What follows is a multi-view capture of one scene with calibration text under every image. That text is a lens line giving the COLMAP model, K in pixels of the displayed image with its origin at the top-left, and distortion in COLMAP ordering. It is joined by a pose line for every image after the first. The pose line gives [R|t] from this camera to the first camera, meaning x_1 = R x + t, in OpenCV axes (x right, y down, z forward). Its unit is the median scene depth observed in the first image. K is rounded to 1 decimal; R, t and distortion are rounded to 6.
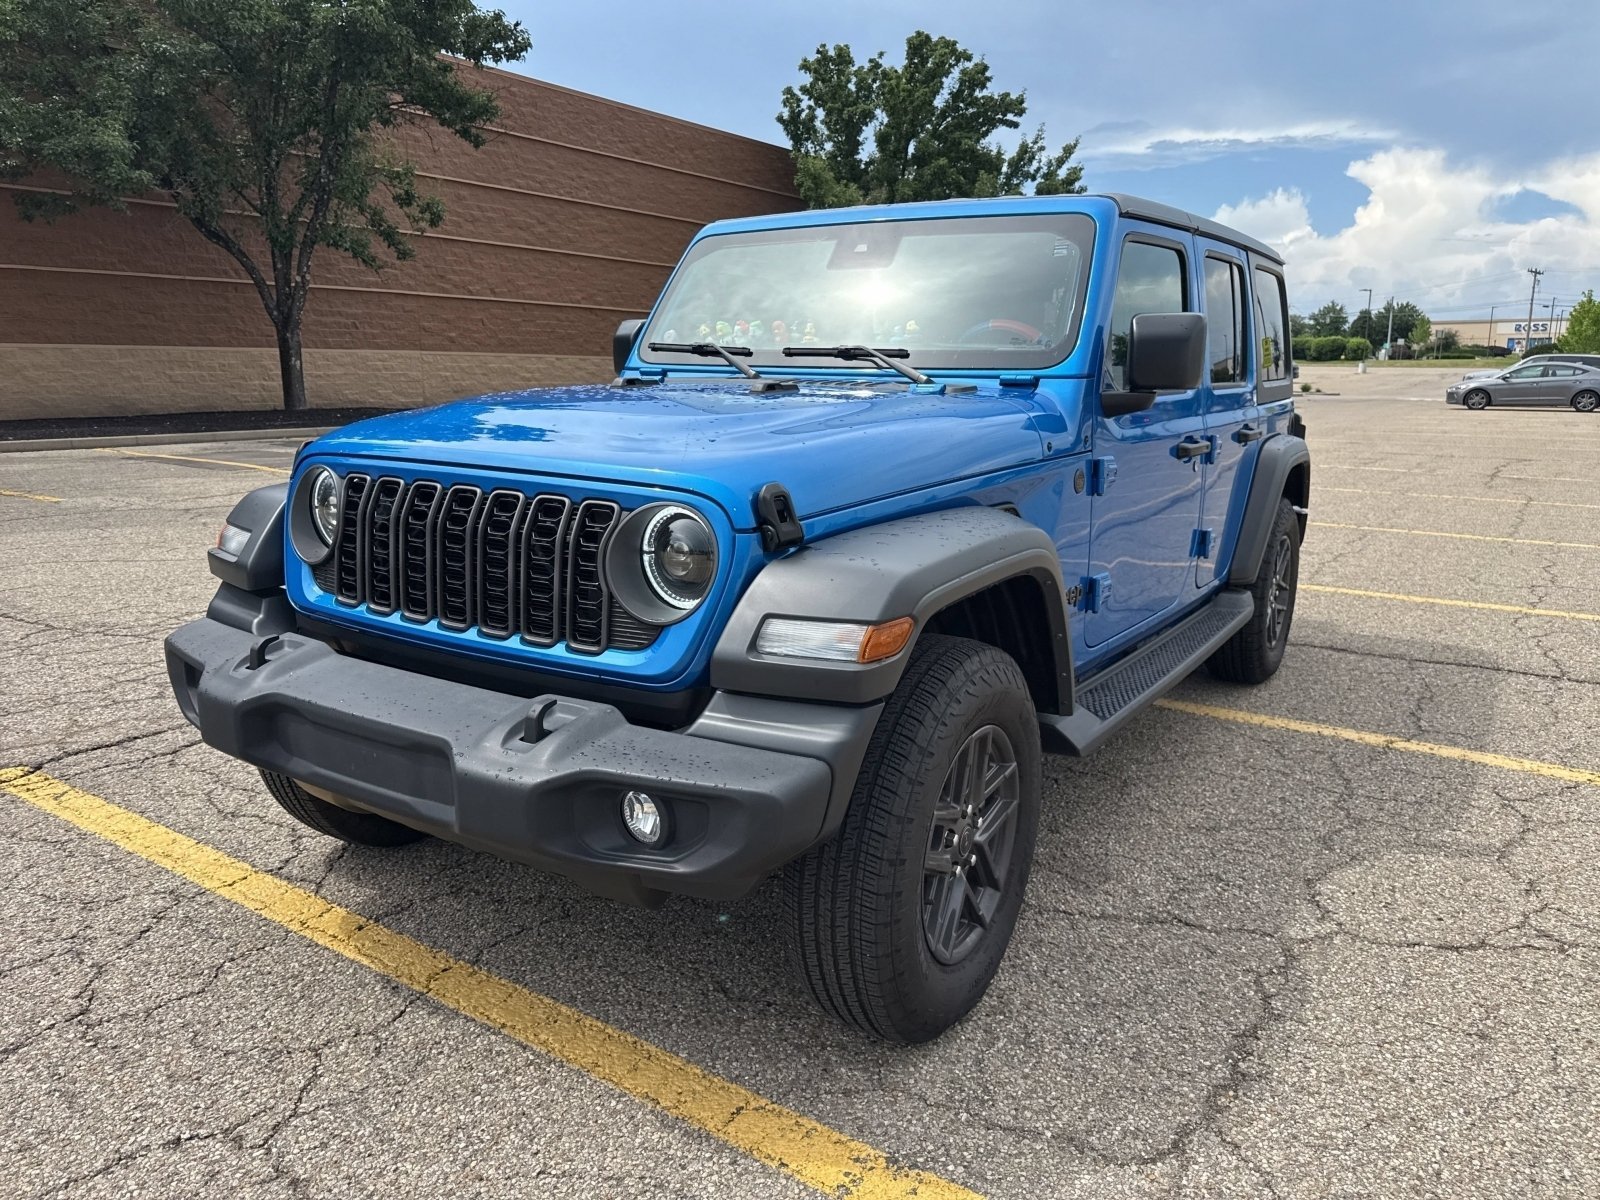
lens RADIAL K [[1126.2, 0, 803.8], [0, 1126.2, 604.2], [0, 0, 1]] dist [0.019317, -0.024337]
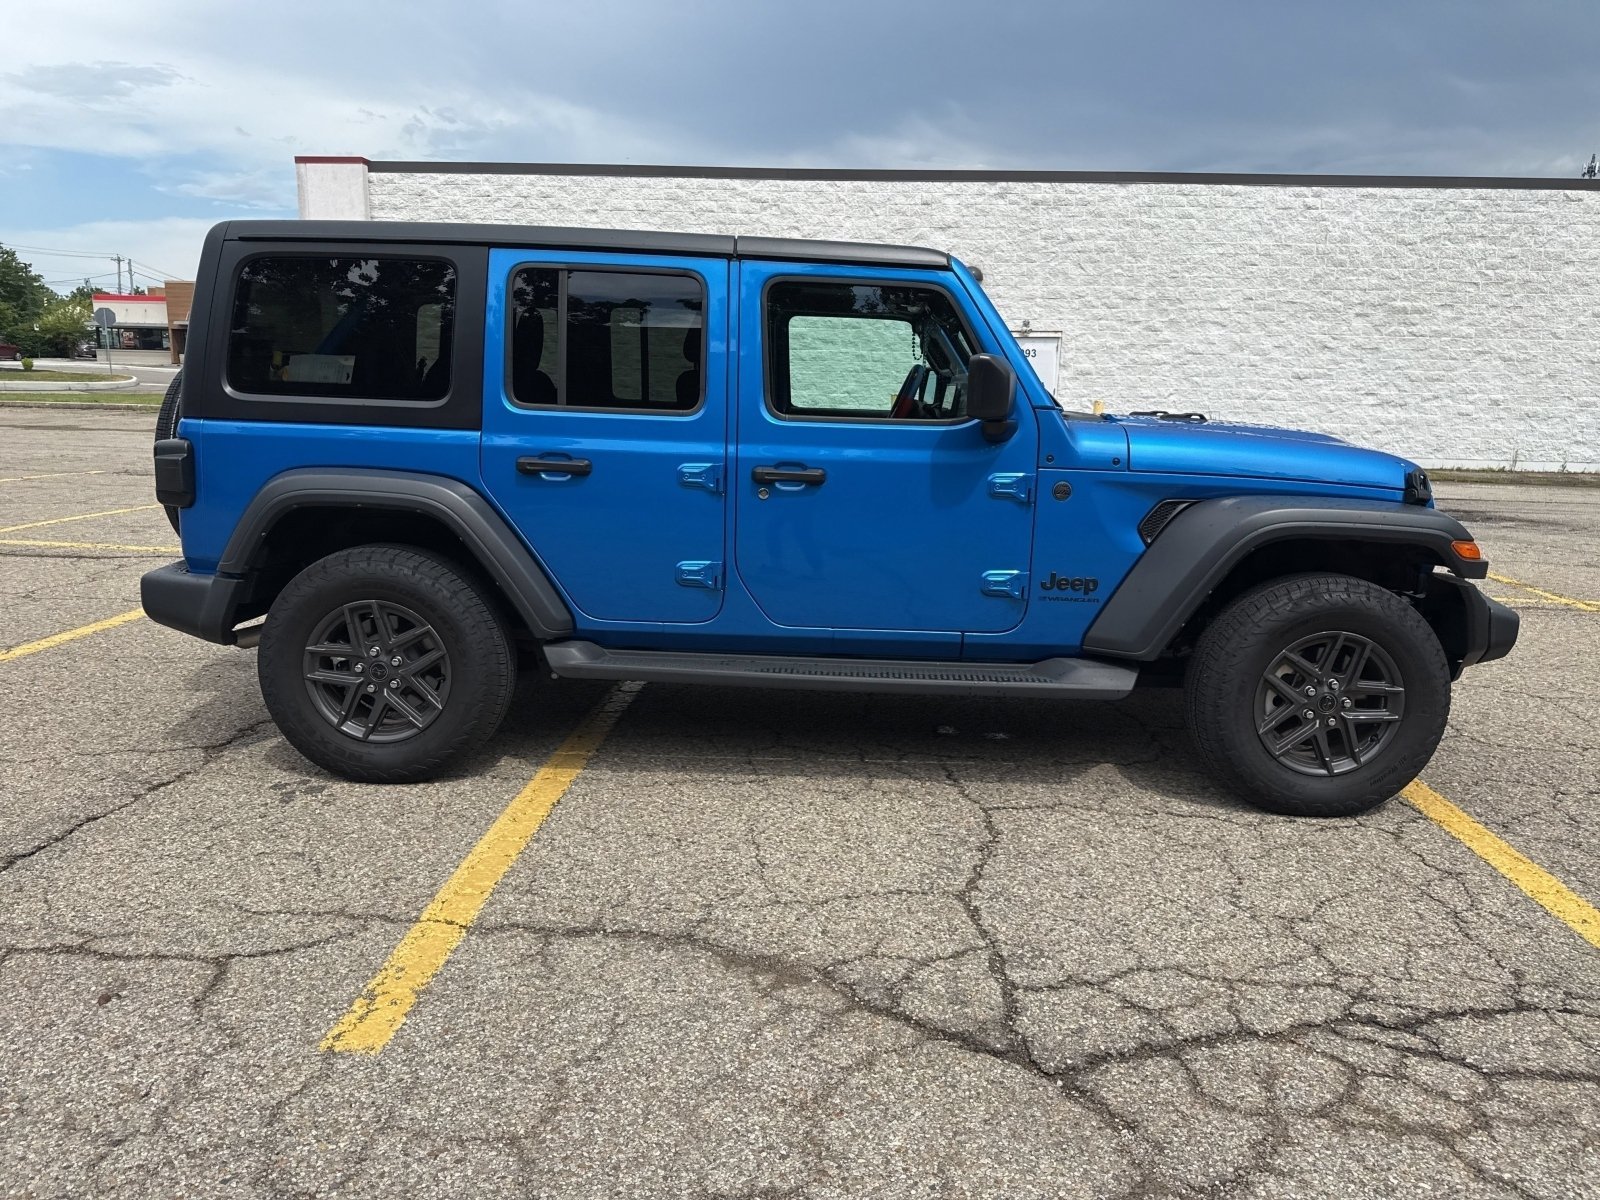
lens RADIAL K [[1123.2, 0, 804.4], [0, 1123.2, 598.9], [0, 0, 1]] dist [0.024799, -0.029448]
pose [[-0.515144, -0.185065, 0.836885, -0.170278], [0.148287, 0.942443, 0.299686, -0.072034], [-0.844178, 0.278480, -0.458052, 0.318154]]
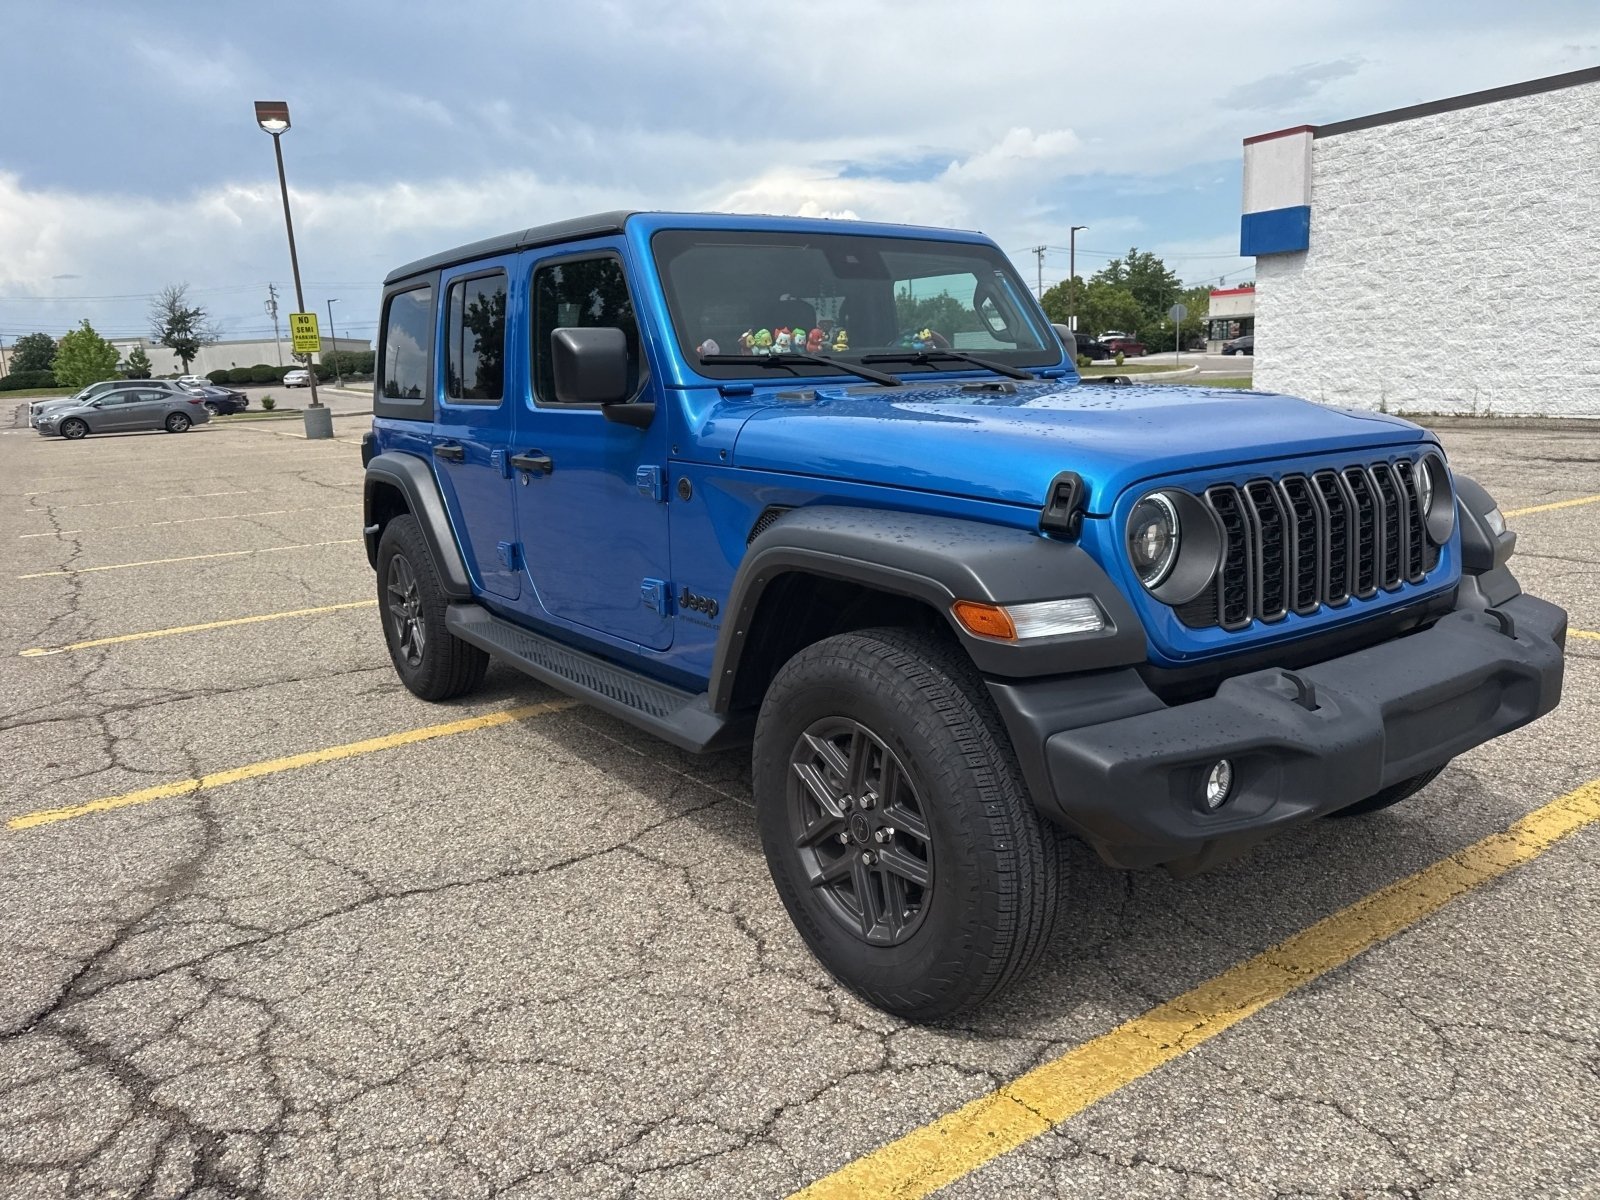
lens RADIAL K [[1128.6, 0, 805.5], [0, 1128.6, 603.7], [0, 0, 1]] dist [0.013532, -0.016078]
pose [[0.367601, -0.211966, 0.905506, -0.167955], [0.234844, 0.963280, 0.130152, -0.027305], [-0.899843, 0.164808, 0.403881, 0.117135]]
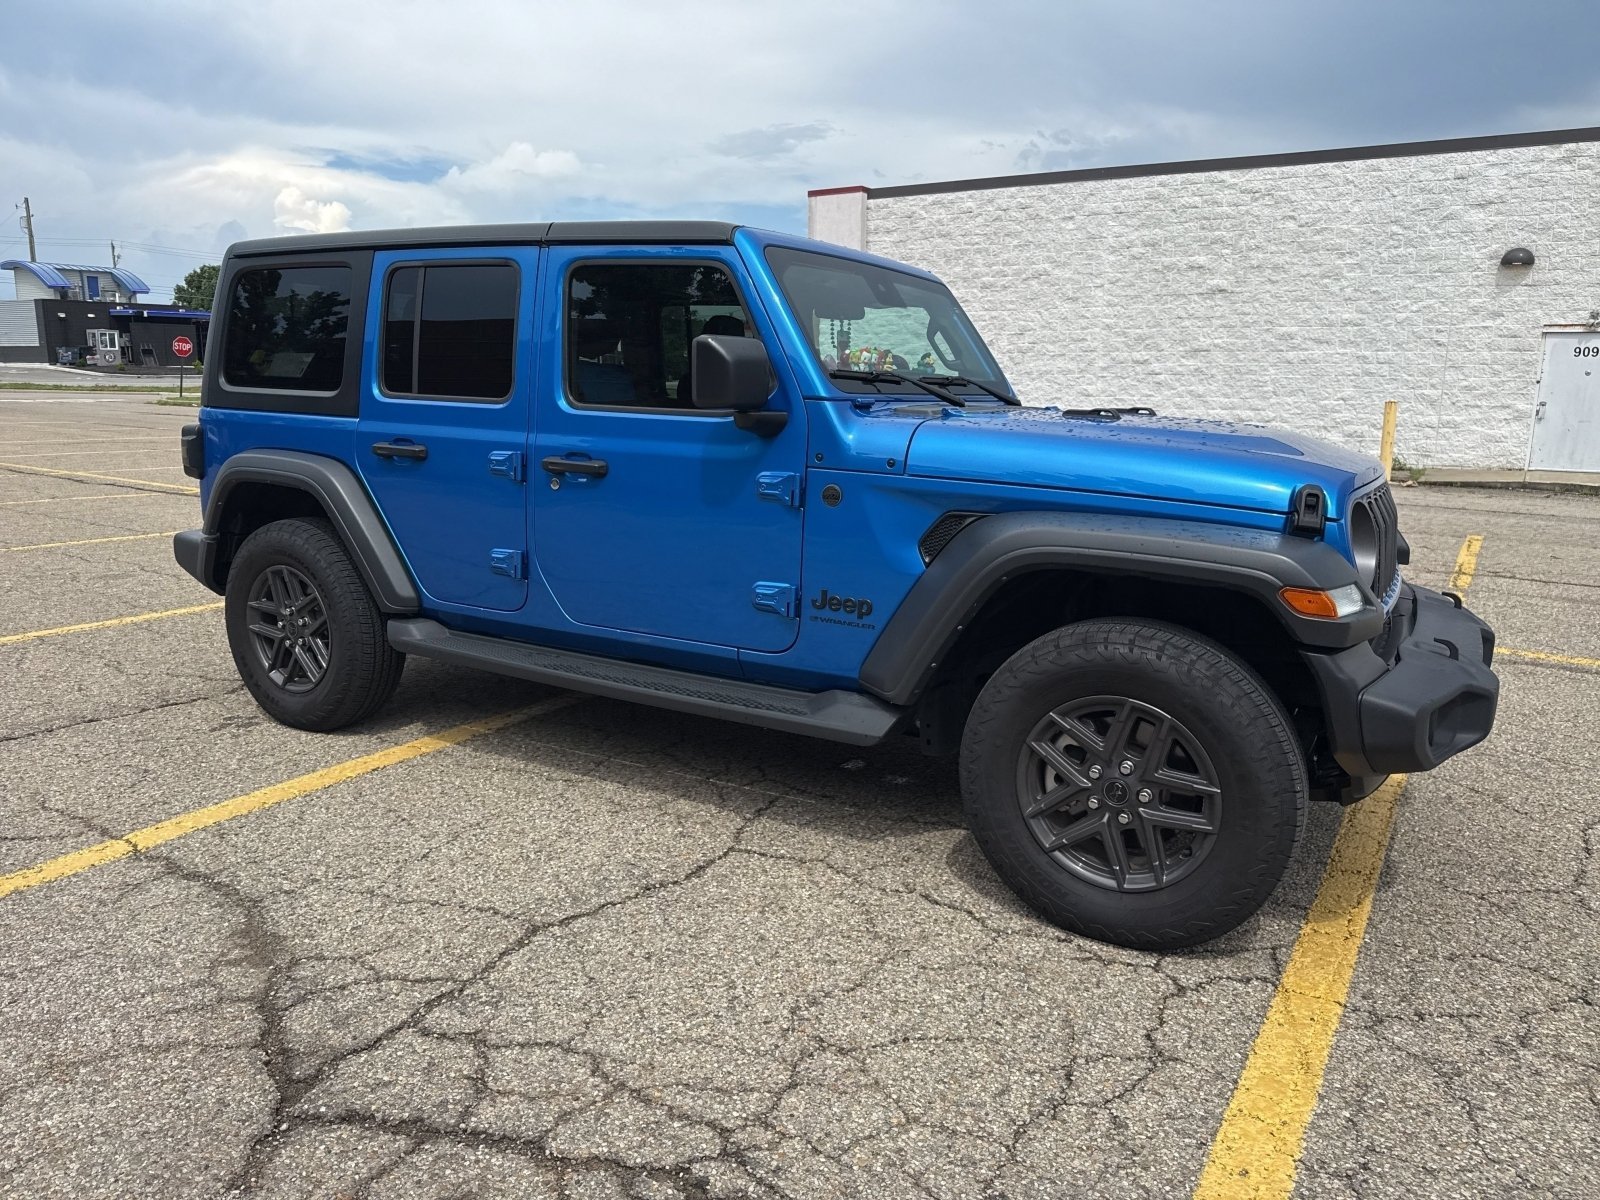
lens RADIAL K [[1125.9, 0, 804.7], [0, 1125.9, 597.5], [0, 0, 1]] dist [0.018516, -0.023607]
pose [[-0.041006, -0.197934, 0.979357, -0.191296], [0.187561, 0.961232, 0.202124, -0.045334], [-0.981397, 0.191977, -0.002291, 0.197936]]
